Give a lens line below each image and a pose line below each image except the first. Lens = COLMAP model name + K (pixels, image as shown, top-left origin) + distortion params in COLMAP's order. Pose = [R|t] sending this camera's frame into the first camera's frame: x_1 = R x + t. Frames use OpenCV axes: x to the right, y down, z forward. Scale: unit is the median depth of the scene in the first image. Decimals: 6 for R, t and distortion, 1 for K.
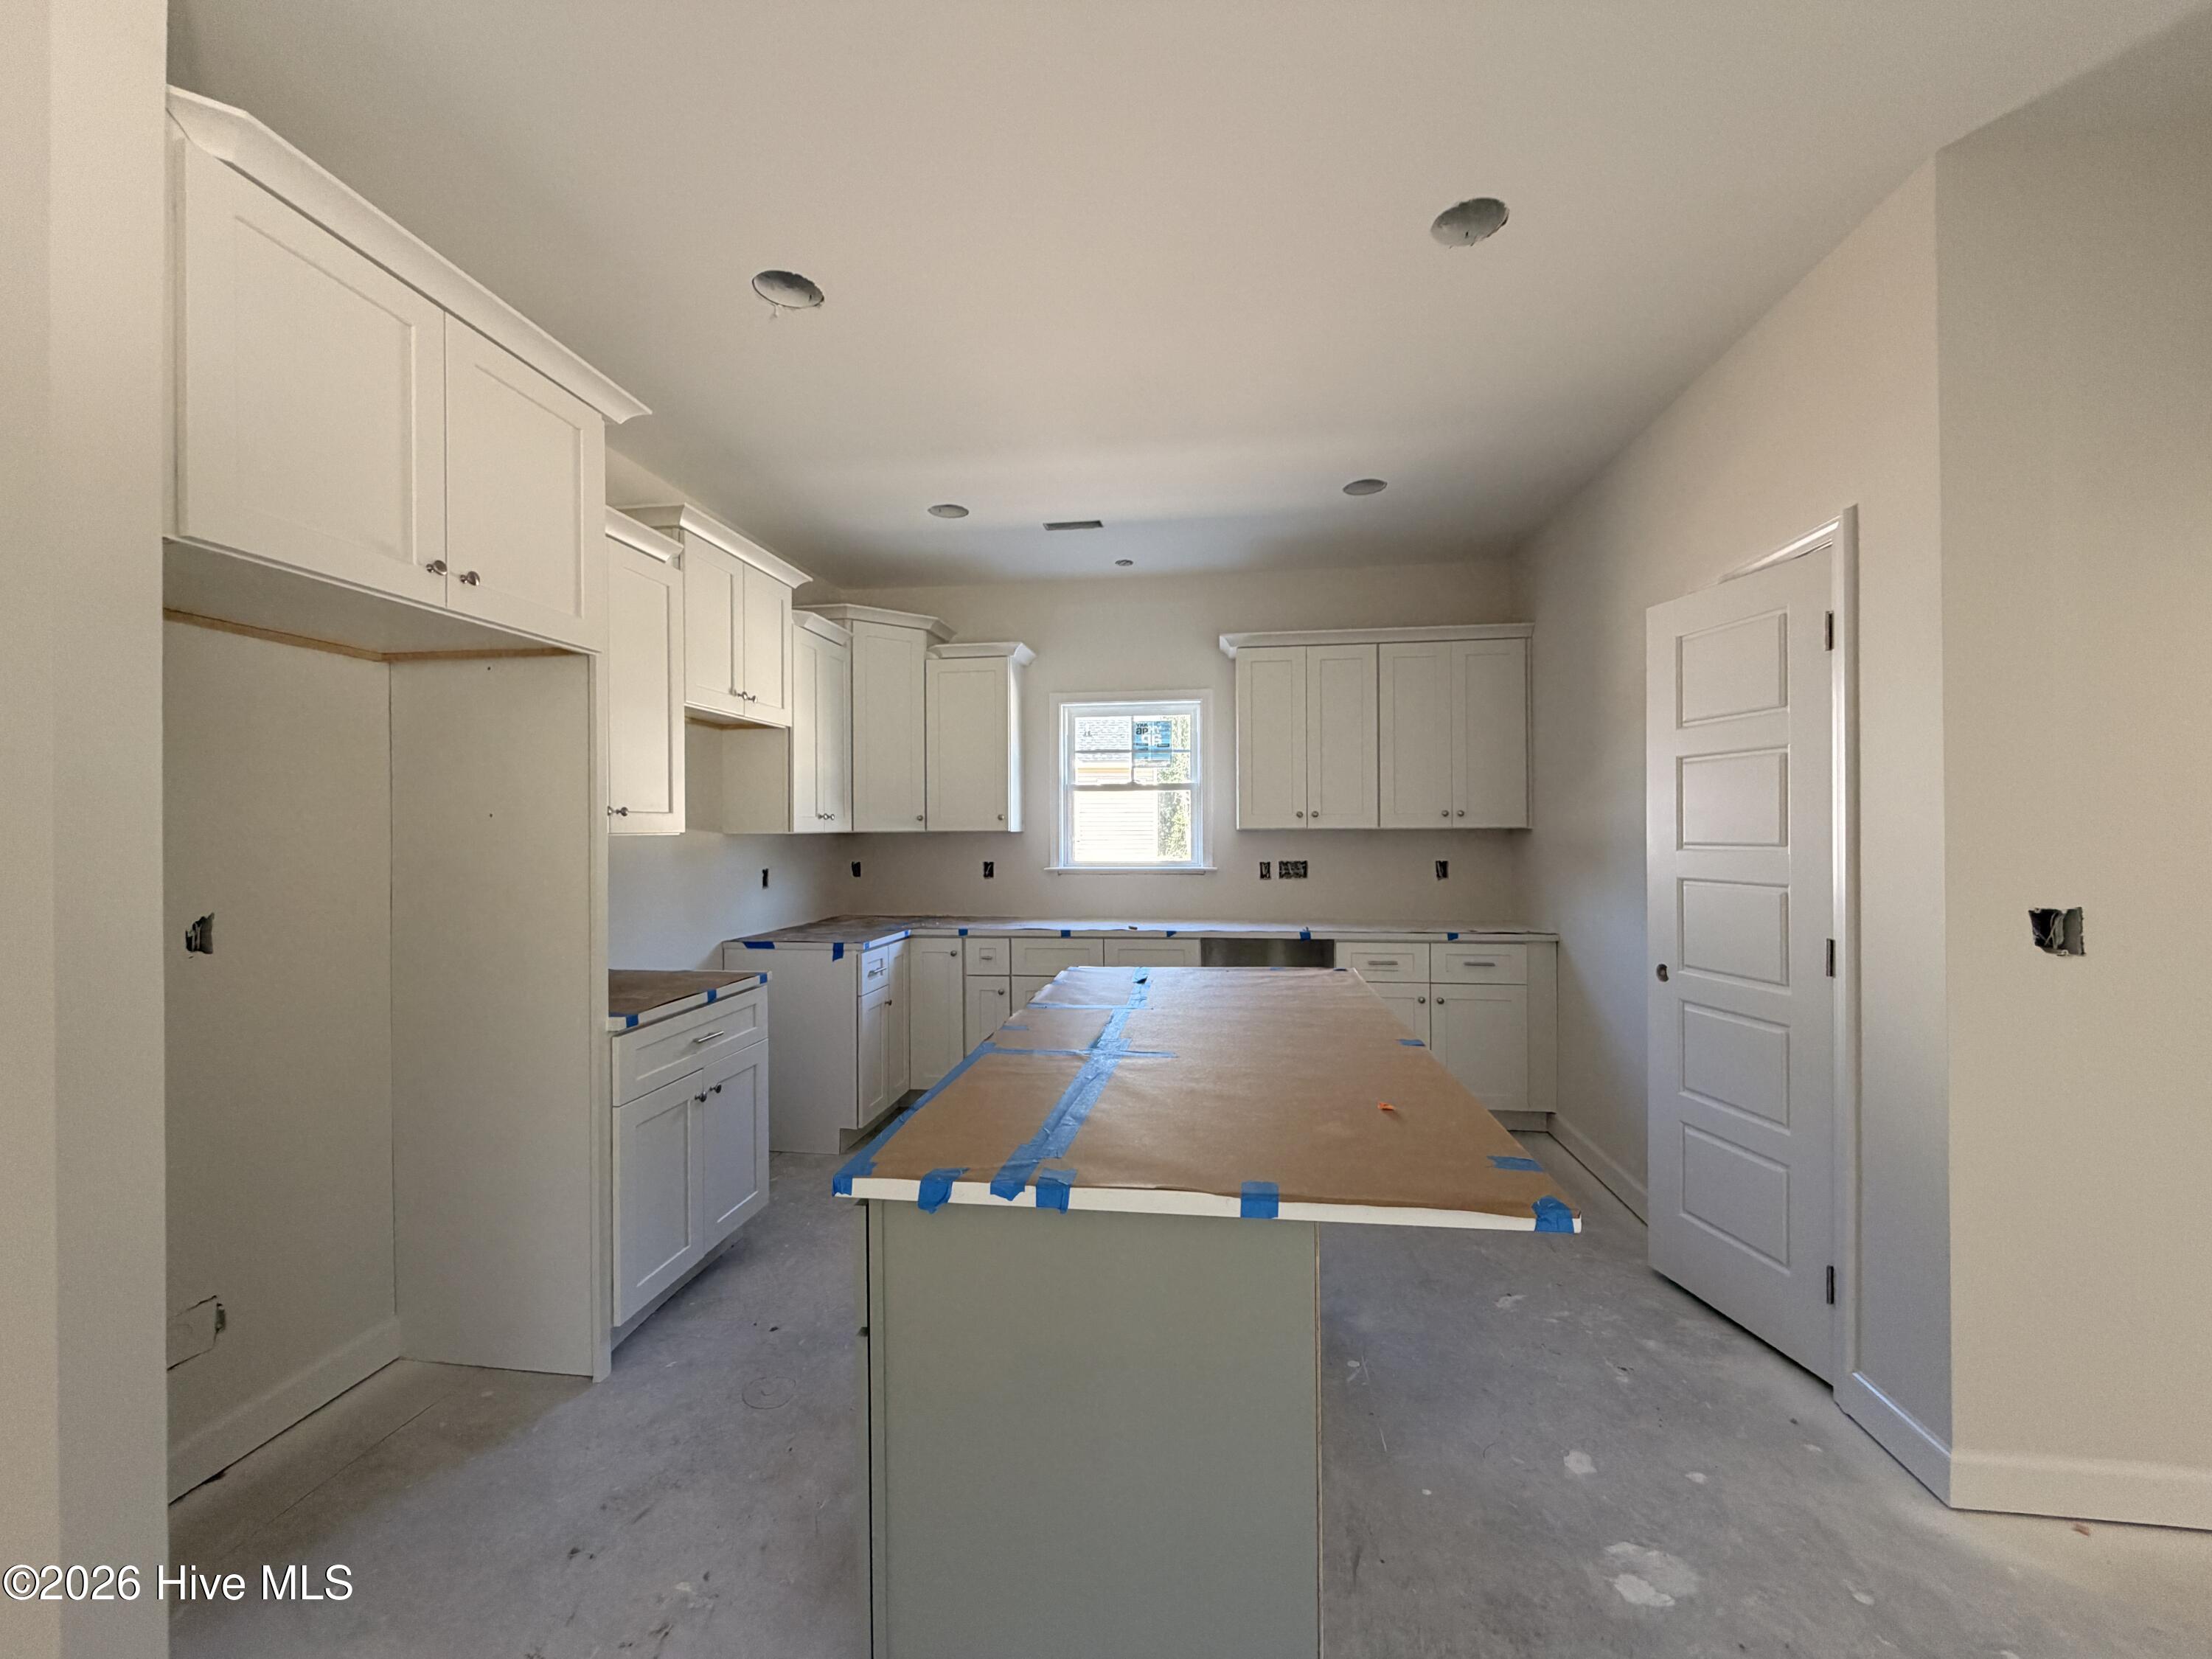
lens RADIAL K [[899.9, 0, 1096.3], [0, 899.9, 830.5], [0, 0, 1]] dist [0.013312, -0.000121]
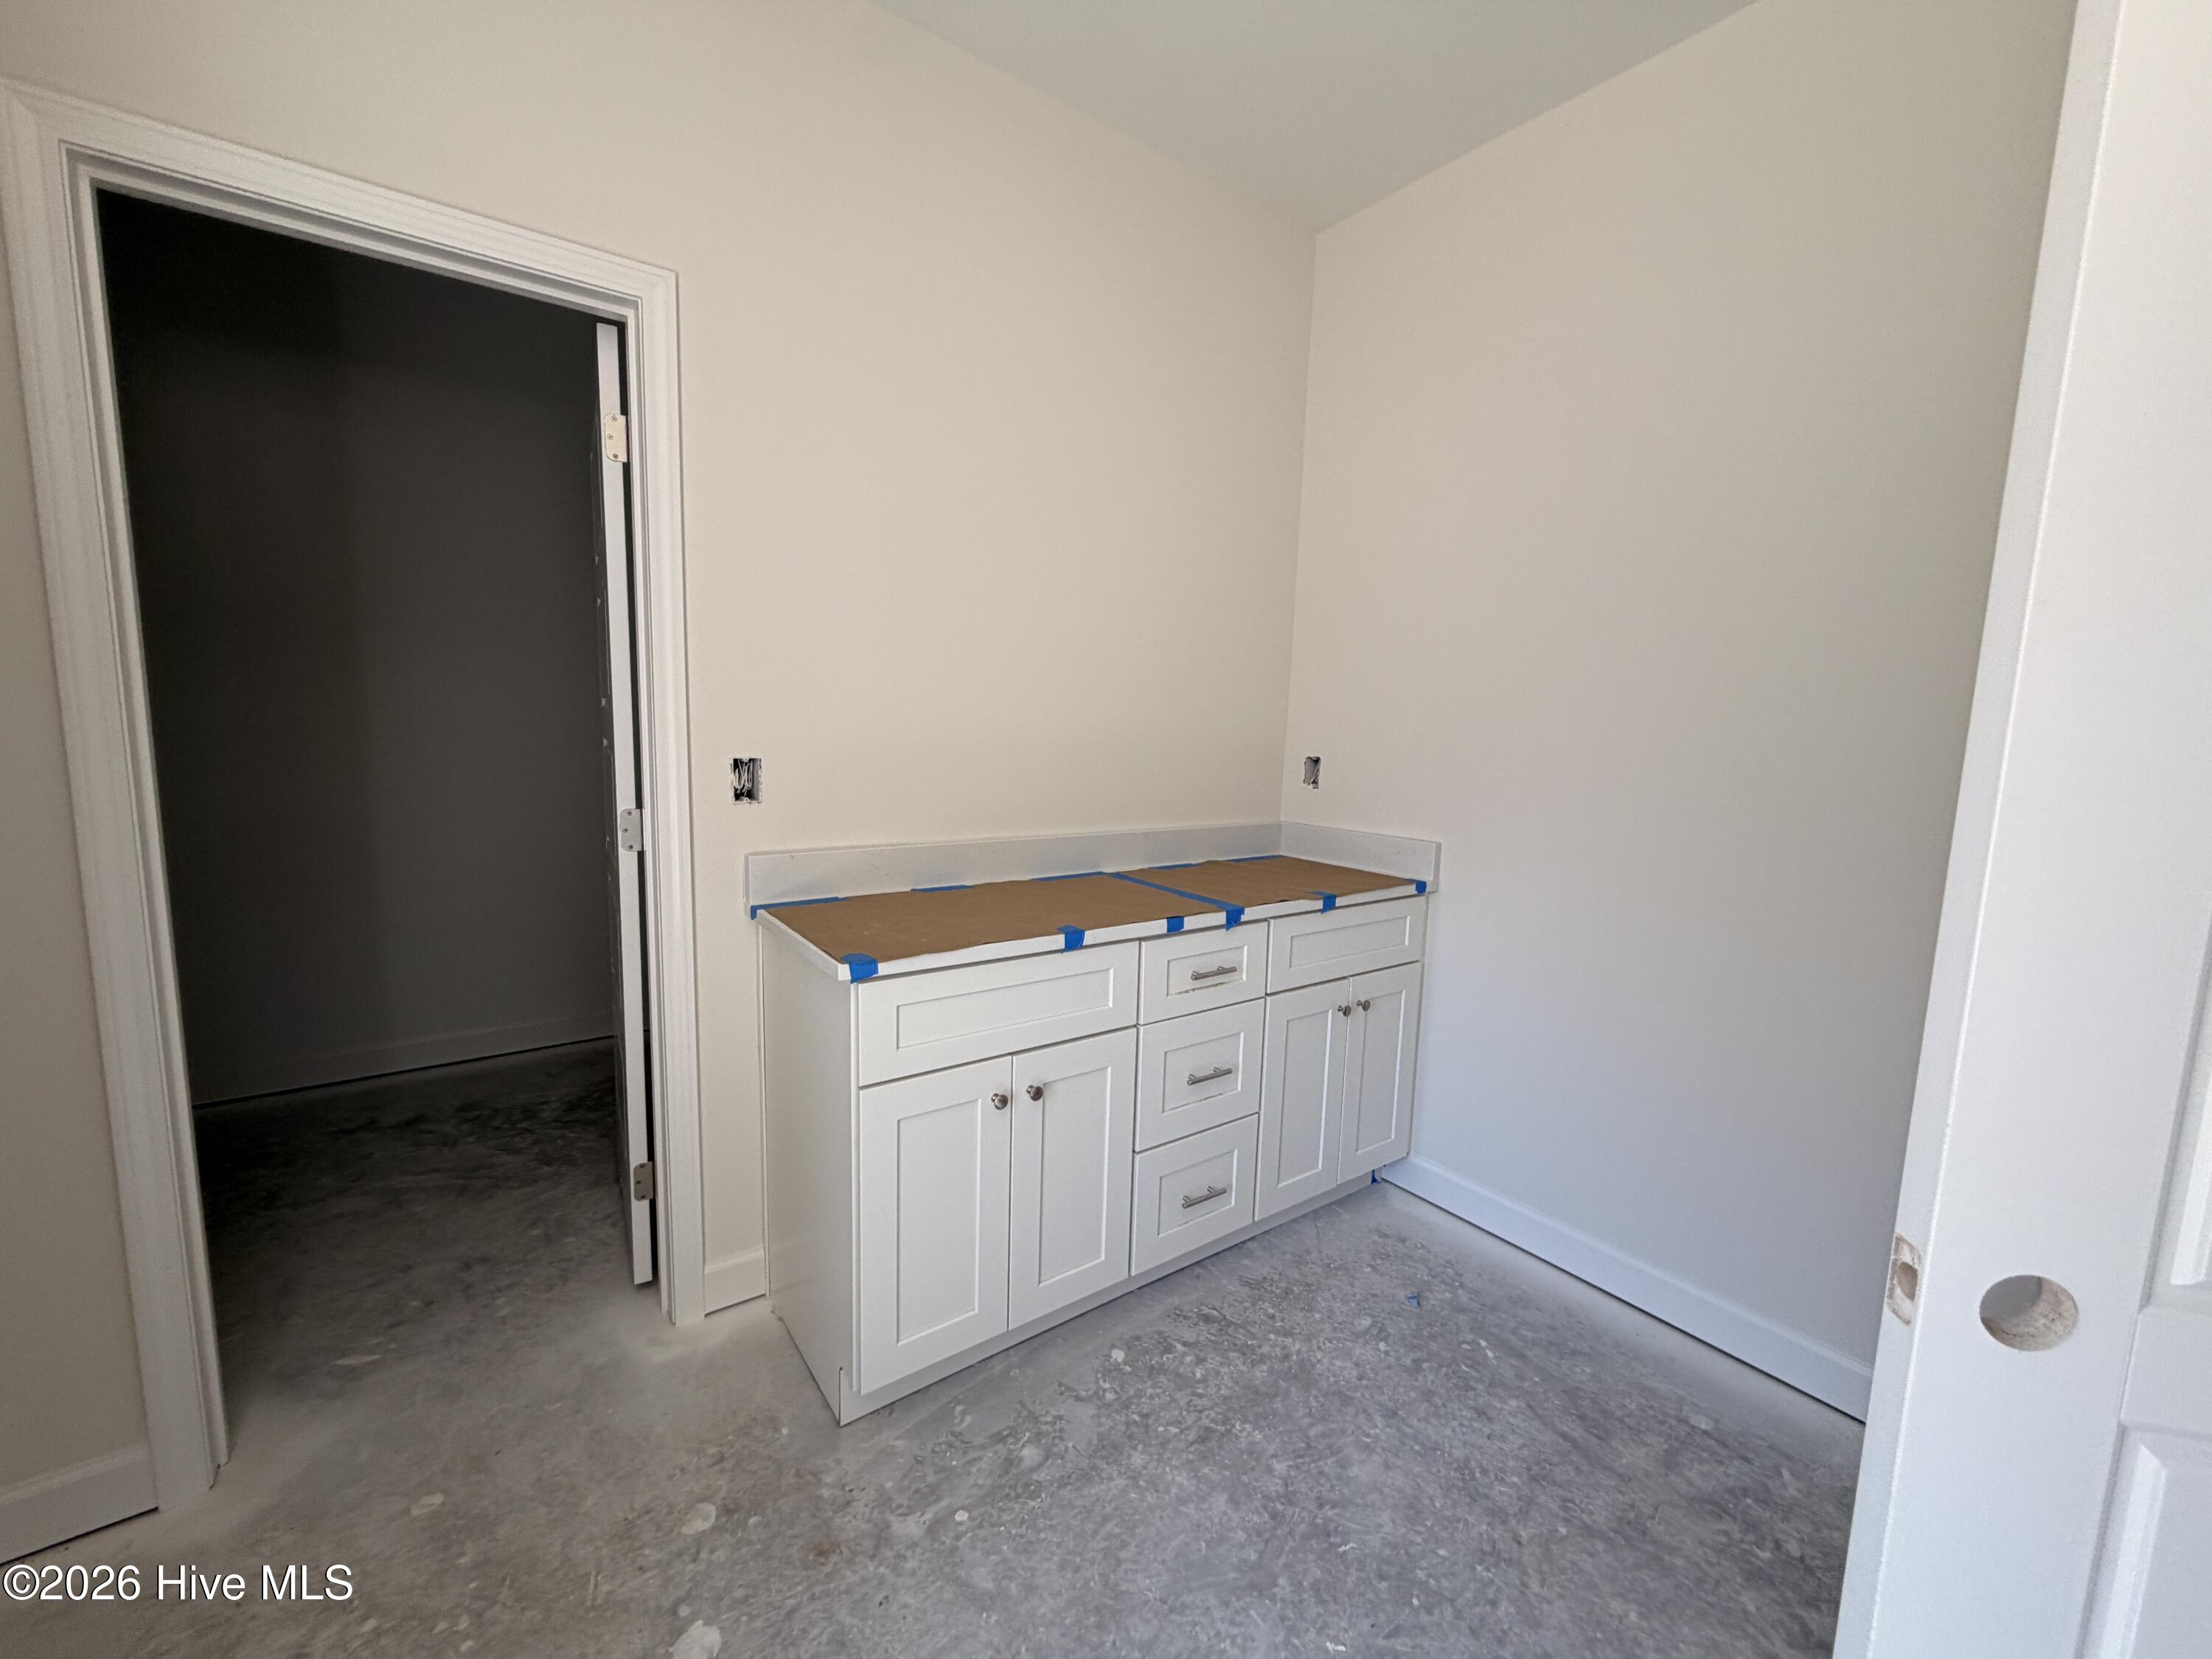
lens RADIAL K [[899.9, 0, 1096.3], [0, 899.9, 830.5], [0, 0, 1]] dist [0.013312, -0.000121]
pose [[0.675822, 0.115868, -0.727900, 0.025791], [-0.021648, 0.990261, 0.137532, 0.013955], [0.736747, -0.077190, 0.671749, 0.413735]]
